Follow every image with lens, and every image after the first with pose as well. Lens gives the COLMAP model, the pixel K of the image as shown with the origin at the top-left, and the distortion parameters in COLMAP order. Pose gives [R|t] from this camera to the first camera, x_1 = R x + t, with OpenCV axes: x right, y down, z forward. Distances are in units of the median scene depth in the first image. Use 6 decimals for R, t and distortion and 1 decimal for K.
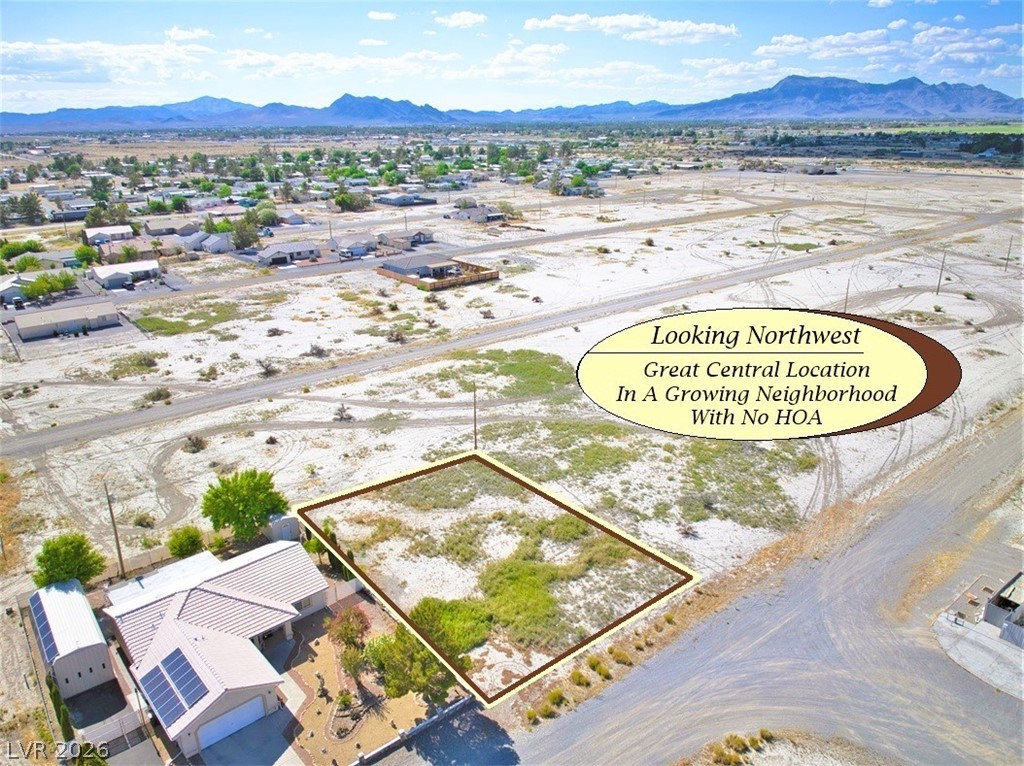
lens RADIAL K [[728.5, 0, 512.9], [0, 728.5, 378.2], [0, 0, 1]] dist [0.016374, -0.040922]
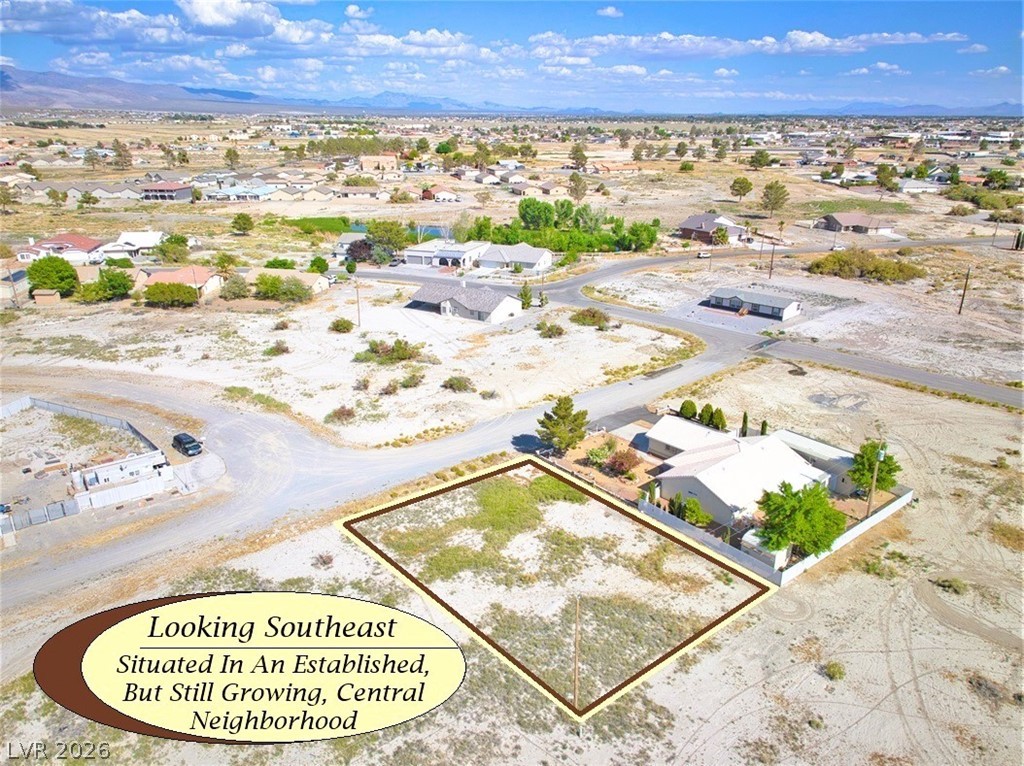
lens RADIAL K [[726.9, 0, 512.6], [0, 726.9, 378.6], [0, 0, 1]] dist [0.041555, -0.056118]
pose [[-0.999822, 0.011680, 0.014785, -0.016318], [0.018416, 0.771811, 0.635585, -0.509748], [-0.003987, 0.635745, -0.771889, 1.439338]]
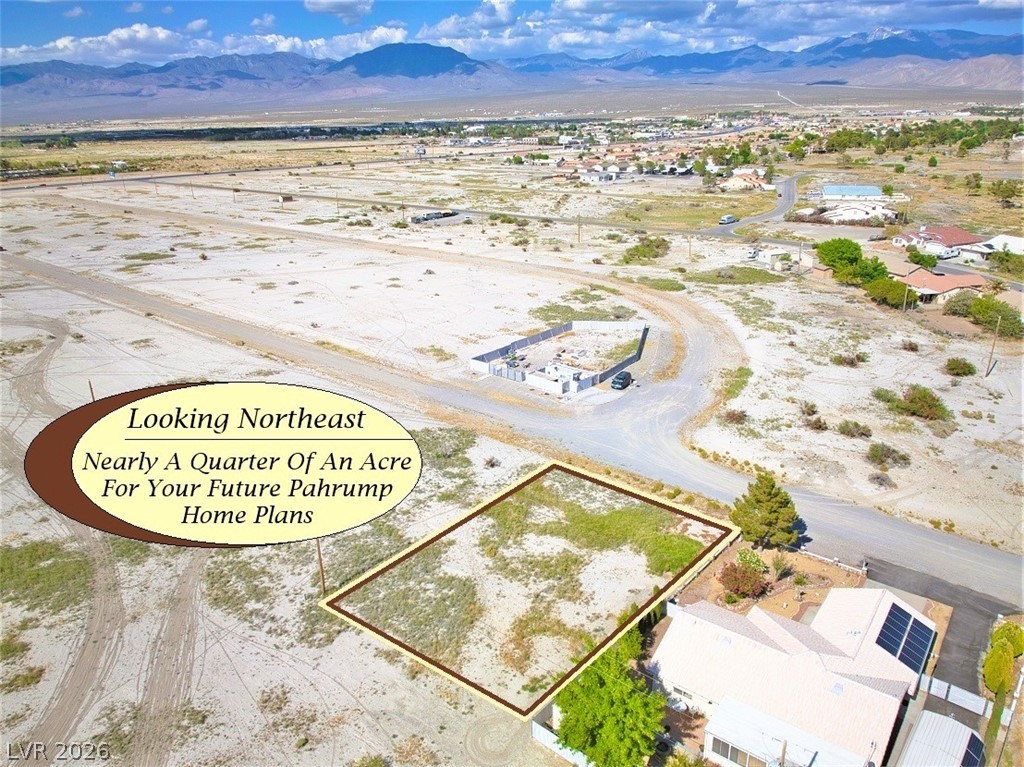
lens RADIAL K [[725.6, 0, 512.0], [0, 725.6, 383.5], [0, 0, 1]] dist [0.031132, -0.051493]
pose [[-0.180985, -0.321739, 0.929370, -0.765305], [0.346715, 0.863433, 0.366431, -0.302627], [-0.920344, 0.388545, -0.044717, 0.890868]]
